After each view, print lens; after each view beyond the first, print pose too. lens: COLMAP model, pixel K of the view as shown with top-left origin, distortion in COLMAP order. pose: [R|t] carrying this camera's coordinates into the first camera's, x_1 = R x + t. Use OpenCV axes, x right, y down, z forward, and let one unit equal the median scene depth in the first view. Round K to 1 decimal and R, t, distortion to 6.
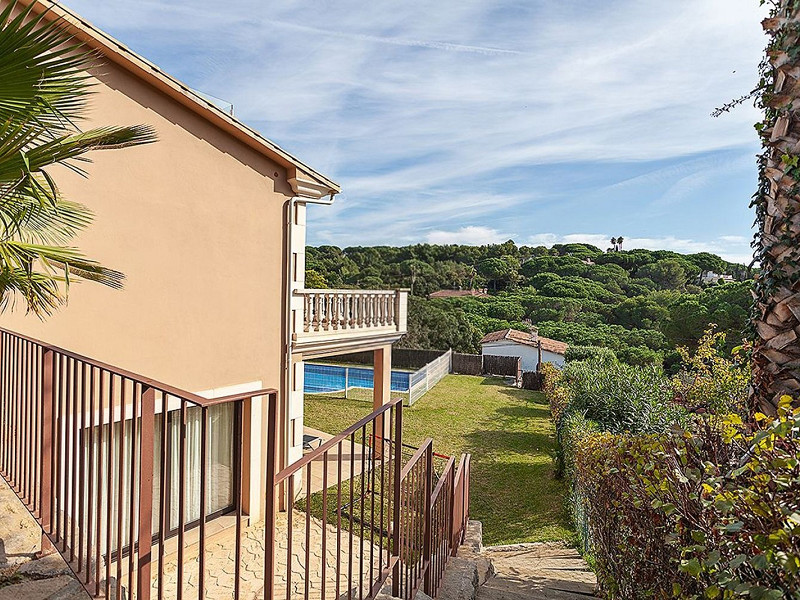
lens RADIAL K [[441.1, 0, 405.7], [0, 441.1, 299.3], [0, 0, 1]] dist [0.004873, 0.000566]
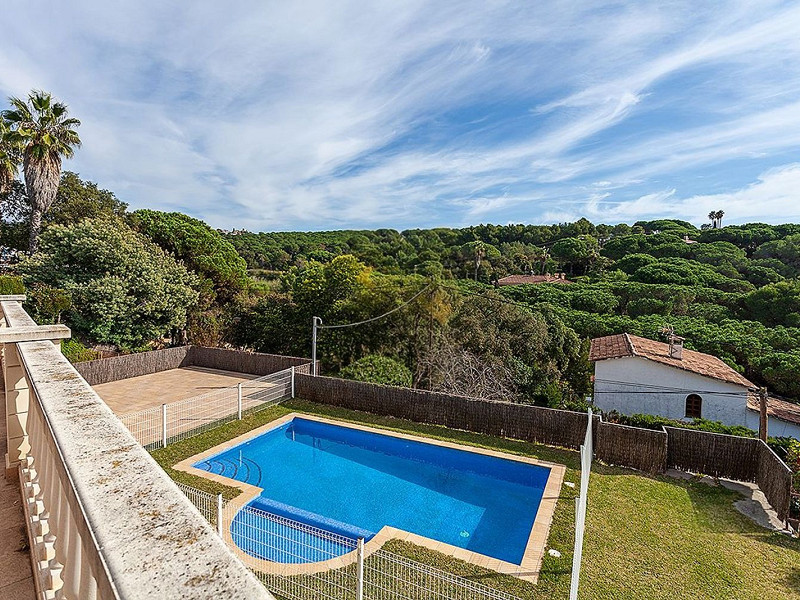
lens RADIAL K [[431.6, 0, 402.3], [0, 431.6, 299.1], [0, 0, 1]] dist [0.006588, 0.001141]
pose [[0.989982, 0.000552, -0.141190, -0.009348], [0.004980, 0.999233, 0.038829, -0.007608], [0.141103, -0.039144, 0.989221, 0.109902]]
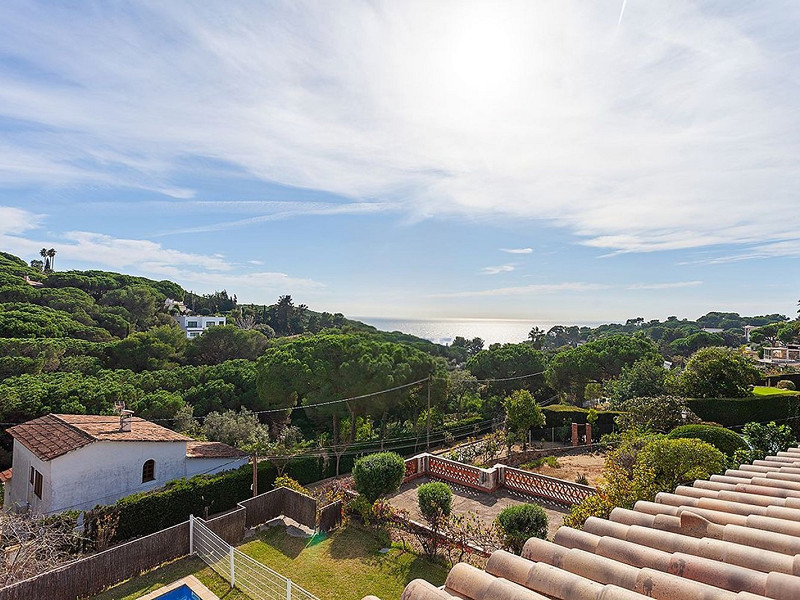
lens RADIAL K [[431.6, 0, 402.3], [0, 431.6, 299.1], [0, 0, 1]] dist [0.006588, 0.001141]
pose [[0.356024, 0.016698, 0.934328, -0.078909], [0.005099, 0.999791, -0.019811, -0.038189], [-0.934463, 0.011817, 0.355864, 0.116061]]
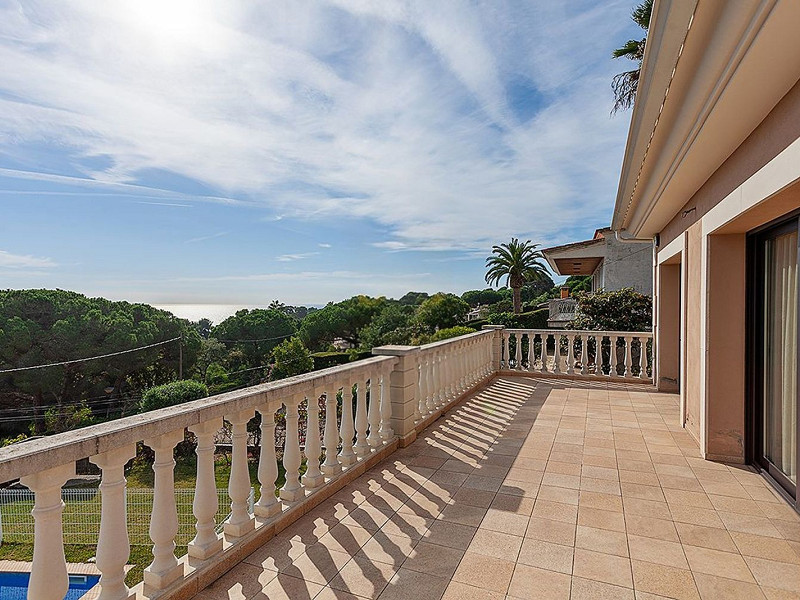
lens RADIAL K [[441.1, 0, 405.7], [0, 441.1, 299.3], [0, 0, 1]] dist [0.004873, 0.000566]
pose [[-0.261603, -0.005705, 0.965159, -0.083989], [0.012498, 0.999879, 0.009298, -0.009758], [-0.965095, 0.014495, -0.261500, 0.148202]]
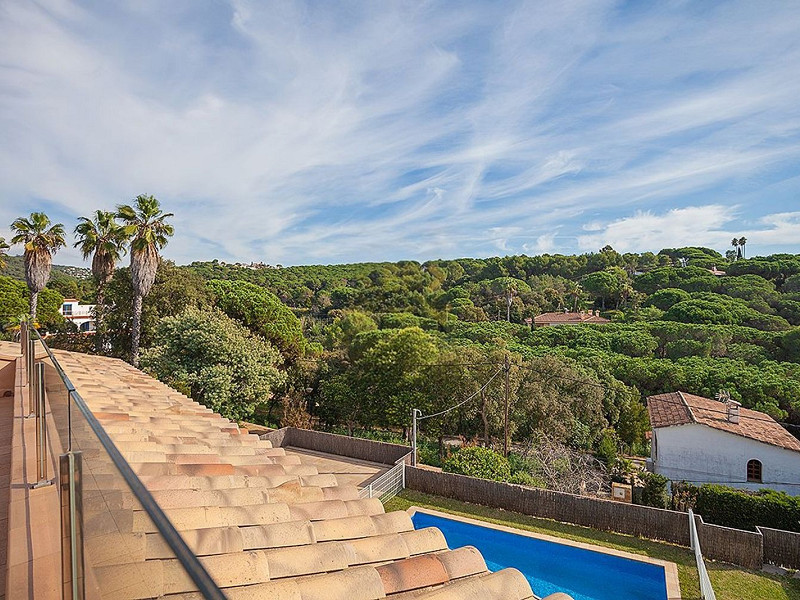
lens RADIAL K [[450.2, 0, 401.7], [0, 450.2, 294.1], [0, 0, 1]] dist [-0.073901, 0.032582]
pose [[0.984290, -0.032412, -0.173561, -0.036932], [0.027628, 0.999171, -0.029912, -0.037042], [0.174386, 0.024647, 0.984369, 0.081918]]
